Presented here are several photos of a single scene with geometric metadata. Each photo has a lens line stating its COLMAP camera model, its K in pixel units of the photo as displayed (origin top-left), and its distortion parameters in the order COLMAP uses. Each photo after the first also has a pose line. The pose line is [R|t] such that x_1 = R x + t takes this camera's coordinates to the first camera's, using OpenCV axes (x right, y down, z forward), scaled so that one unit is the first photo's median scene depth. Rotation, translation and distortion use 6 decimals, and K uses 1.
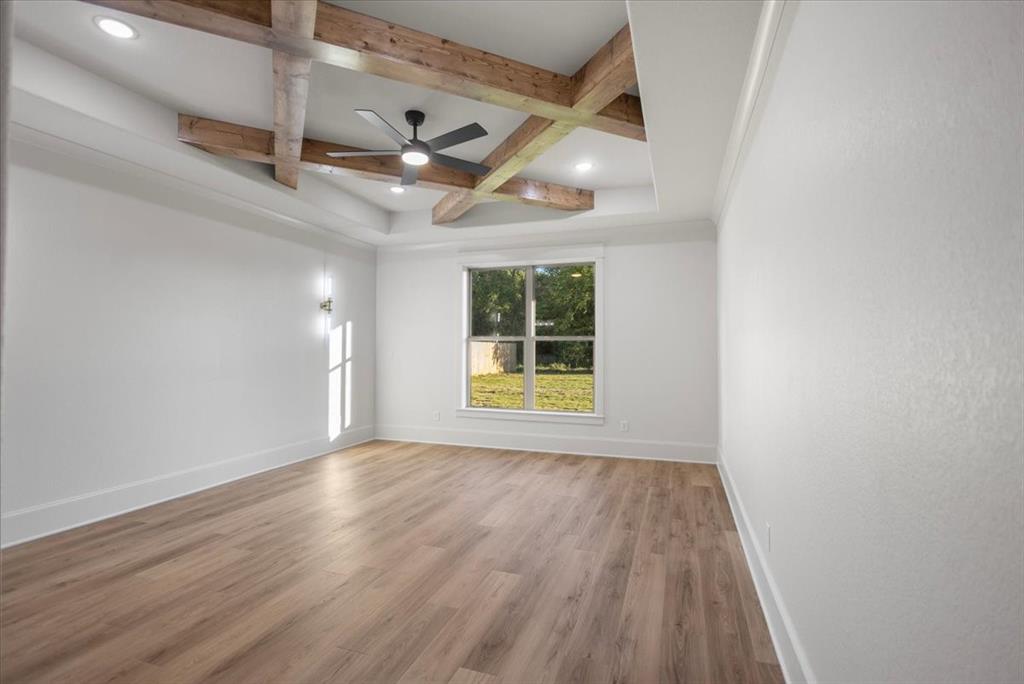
lens RADIAL K [[469.9, 0, 514.7], [0, 469.9, 354.4], [0, 0, 1]] dist [0.001828, 0.000018]
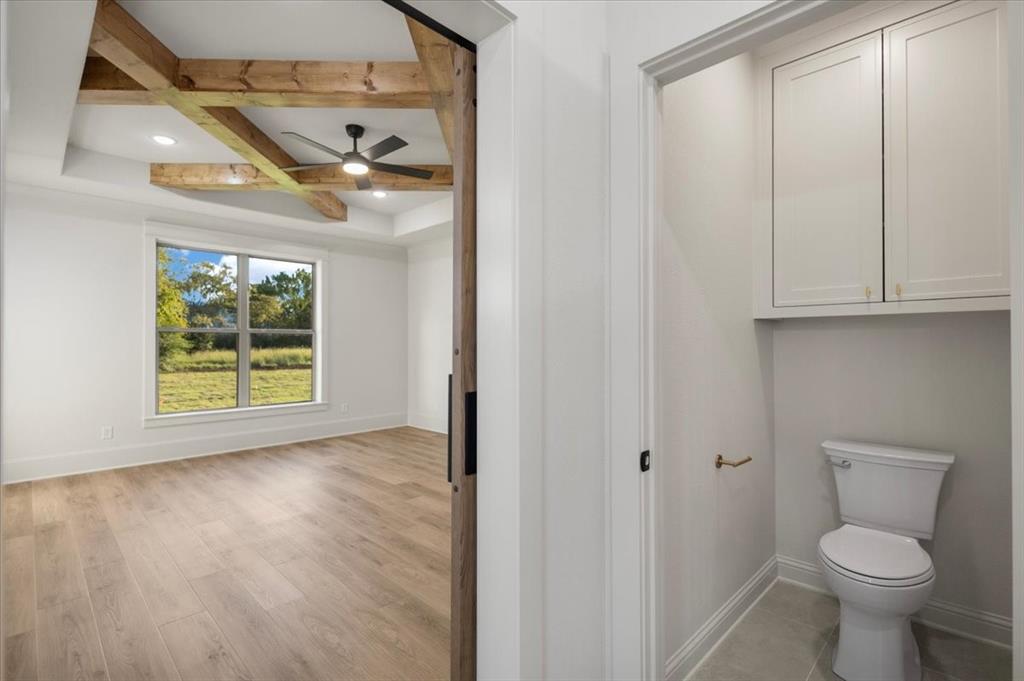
lens RADIAL K [[480.6, 0, 510.1], [0, 480.6, 344.4], [0, 0, 1]] dist [-0.001360, -0.000831]
pose [[0.429078, -0.003576, 0.903260, -1.133412], [0.016269, 0.999861, -0.003770, 0.009803], [-0.903121, 0.016313, 0.429076, 0.201446]]
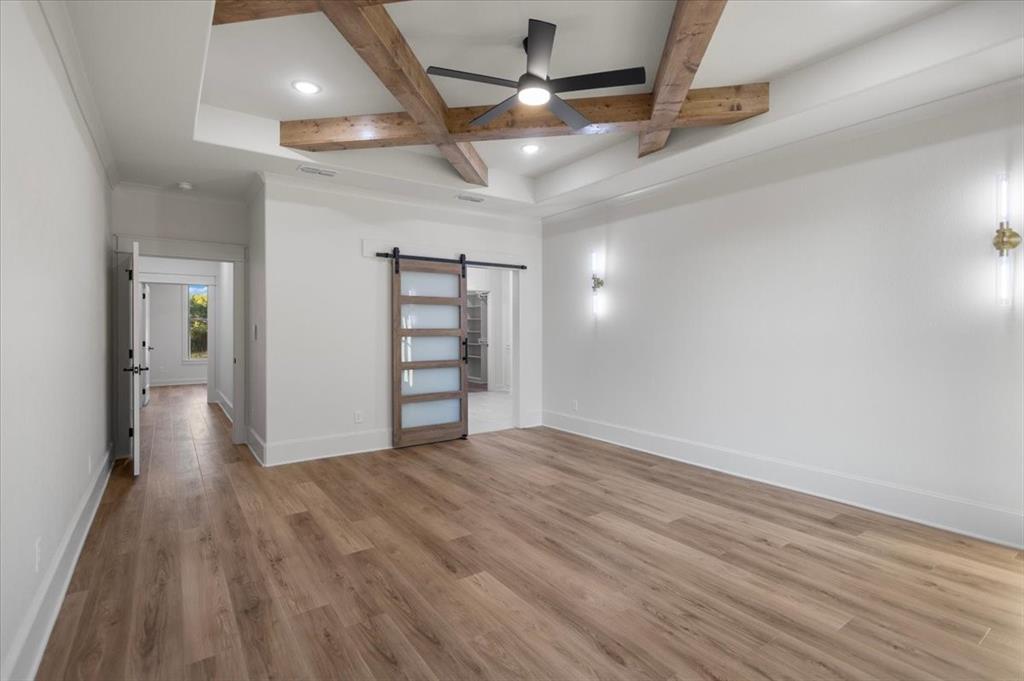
lens RADIAL K [[484.7, 0, 500.9], [0, 484.7, 325.5], [0, 0, 1]] dist [-0.010711, -0.000665]
pose [[-0.586404, -0.007858, -0.809980, 0.533130], [-0.014298, 0.999898, 0.000651, -0.014681], [0.809892, 0.011963, -0.586457, 1.526859]]
